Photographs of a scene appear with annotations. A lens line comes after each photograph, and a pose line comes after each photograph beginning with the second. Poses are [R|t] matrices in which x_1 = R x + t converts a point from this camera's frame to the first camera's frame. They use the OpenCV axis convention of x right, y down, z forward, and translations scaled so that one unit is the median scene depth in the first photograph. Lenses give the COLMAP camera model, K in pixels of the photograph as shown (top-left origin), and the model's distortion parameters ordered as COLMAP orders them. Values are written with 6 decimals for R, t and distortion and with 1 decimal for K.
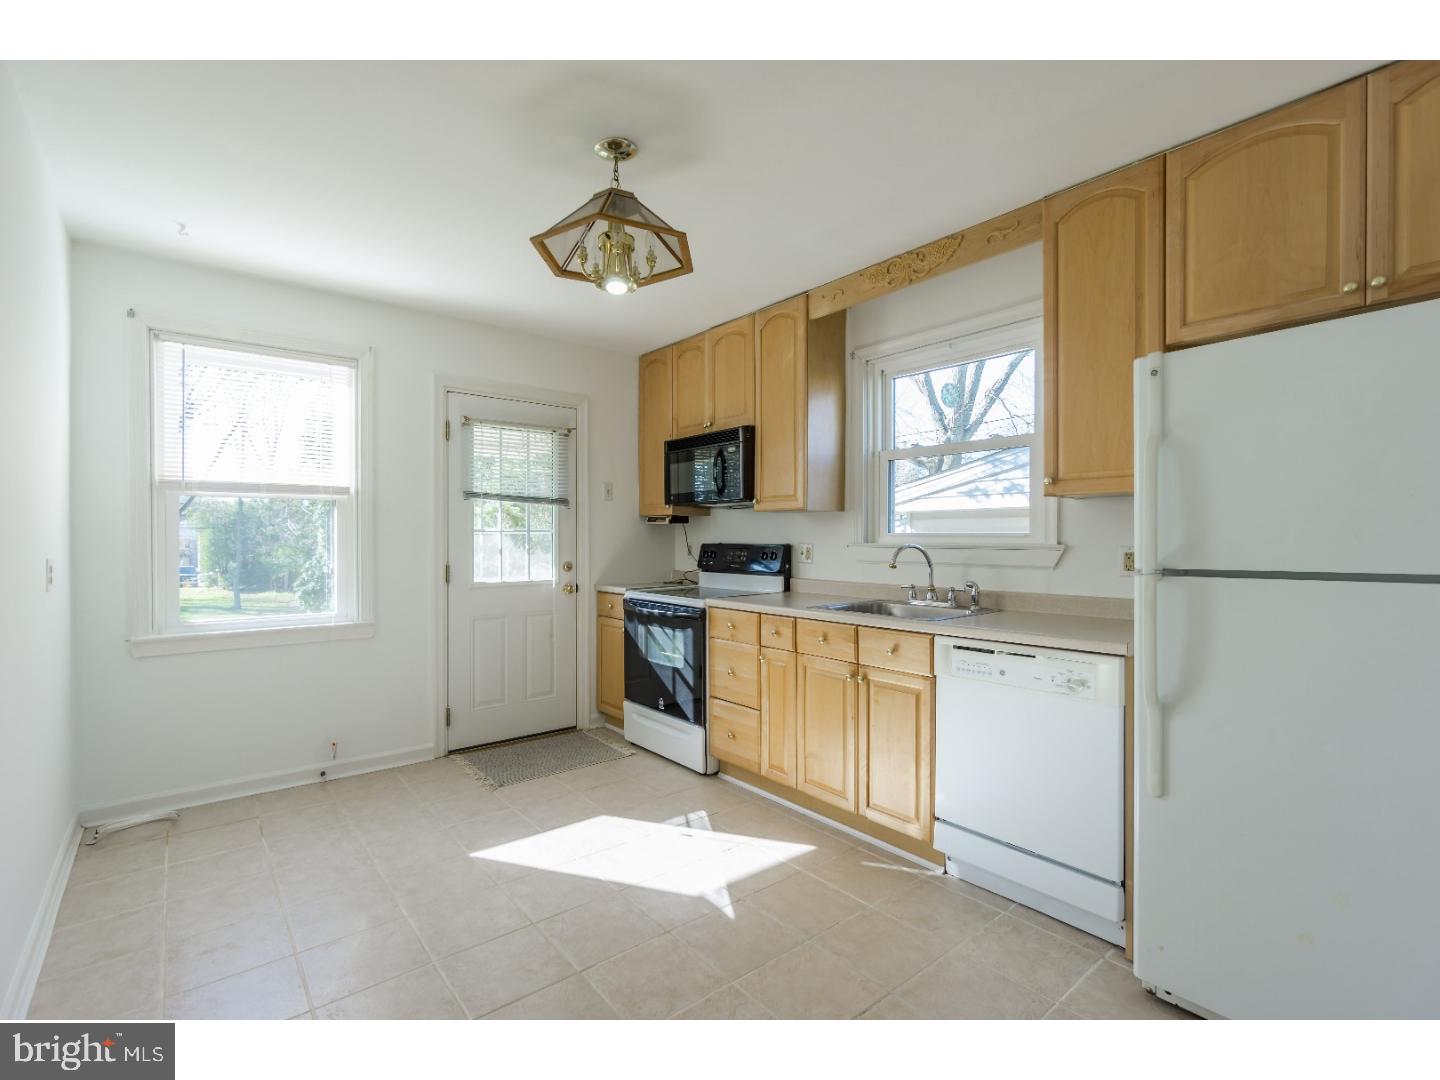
lens RADIAL K [[677.3, 0, 720.0], [0, 677.3, 540.0], [0, 0, 1]] dist [-0.001709, 0.000143]
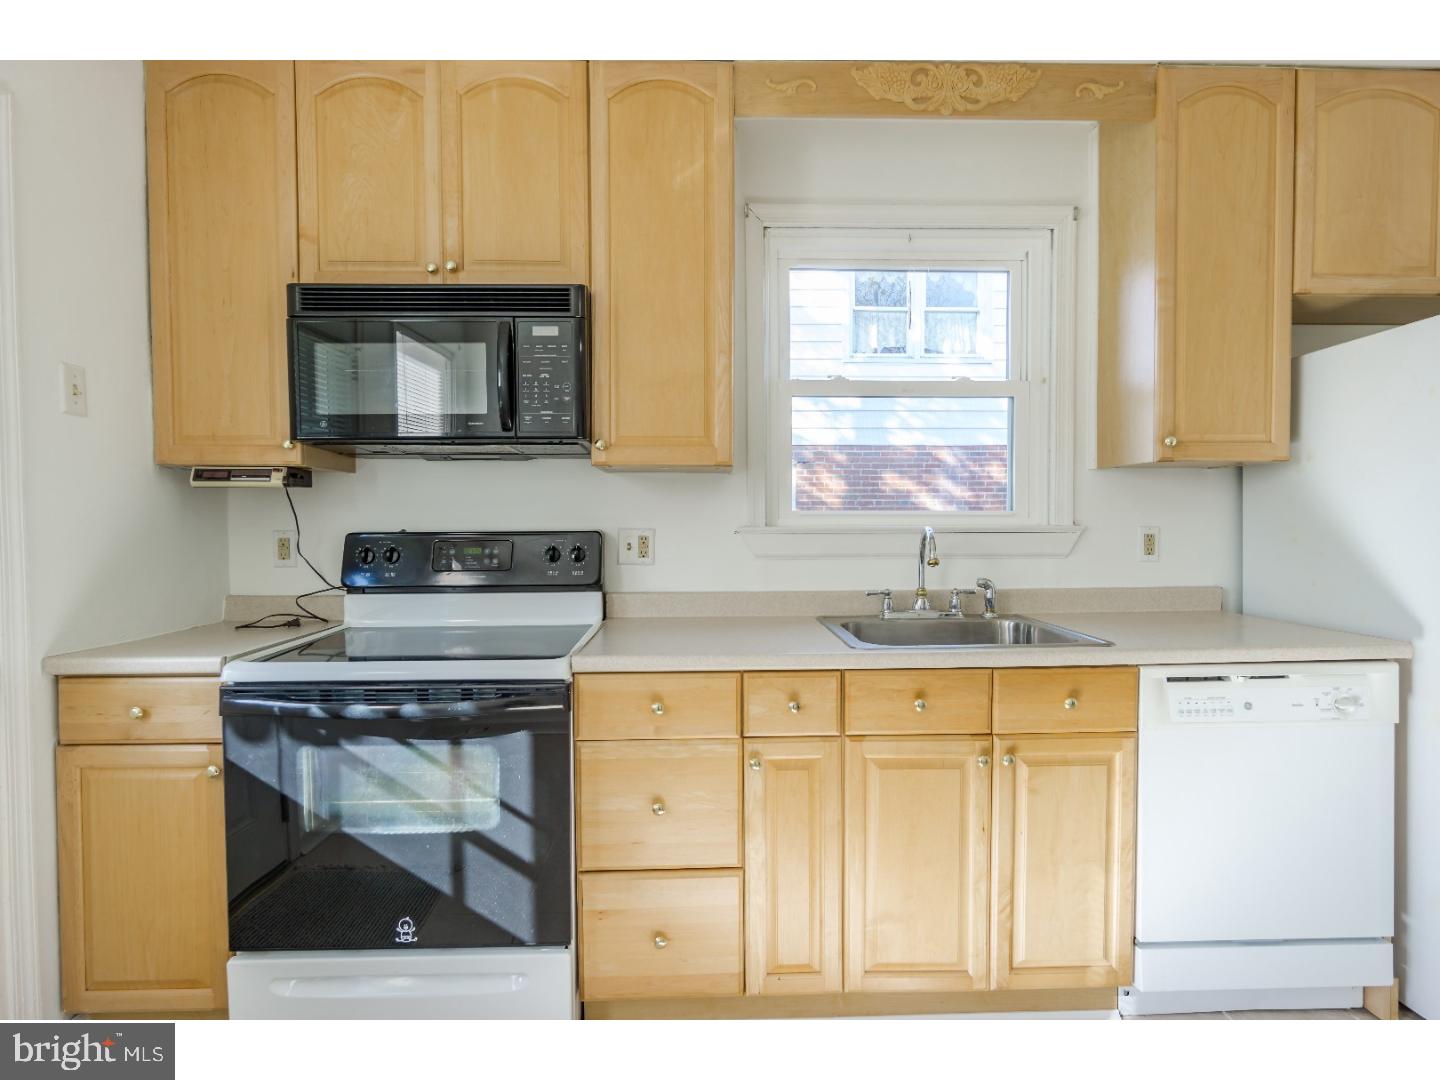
lens RADIAL K [[736.5, 0, 720.0], [0, 736.5, 540.0], [0, 0, 1]] dist [-0.003771, 0.000389]
pose [[0.607690, -0.022452, 0.793857, -0.321485], [0.007060, 0.999714, 0.022870, 0.000858], [-0.794143, -0.008294, 0.607675, 0.597810]]
